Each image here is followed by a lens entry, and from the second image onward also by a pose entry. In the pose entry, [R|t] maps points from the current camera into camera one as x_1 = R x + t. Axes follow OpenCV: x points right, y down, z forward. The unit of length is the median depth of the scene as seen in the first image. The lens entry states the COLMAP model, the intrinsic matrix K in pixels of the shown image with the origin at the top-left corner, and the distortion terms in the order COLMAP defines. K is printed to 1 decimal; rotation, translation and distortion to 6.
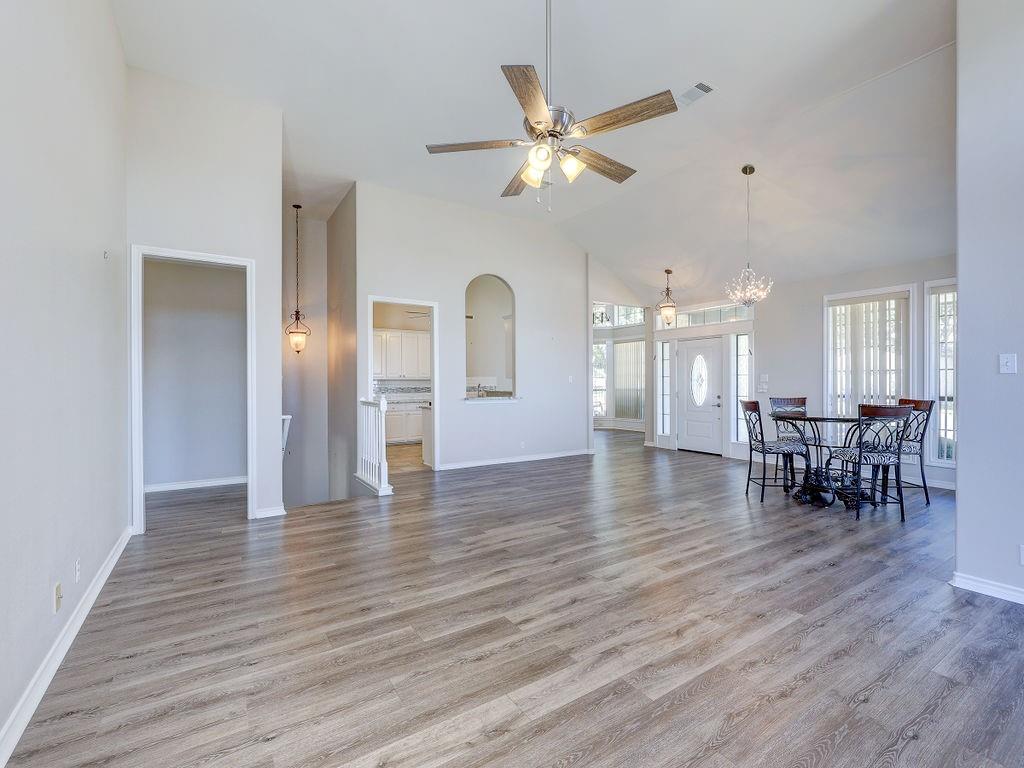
lens RADIAL K [[470.1, 0, 508.8], [0, 470.1, 382.3], [0, 0, 1]] dist [0.002329, -0.000534]
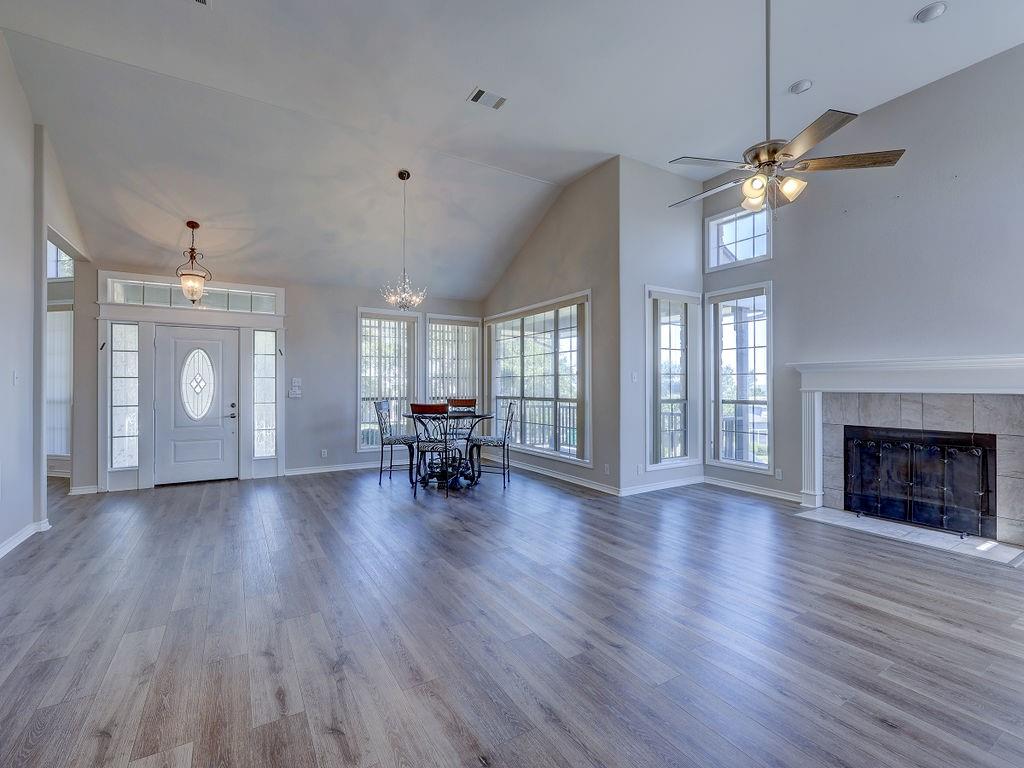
lens RADIAL K [[470.1, 0, 508.8], [0, 470.1, 382.3], [0, 0, 1]] dist [0.002329, -0.000534]
pose [[0.007240, 0.010840, 0.999915, -0.510451], [-0.000314, 0.999941, -0.010838, 0.001709], [-0.999974, -0.000236, 0.007243, 0.796852]]
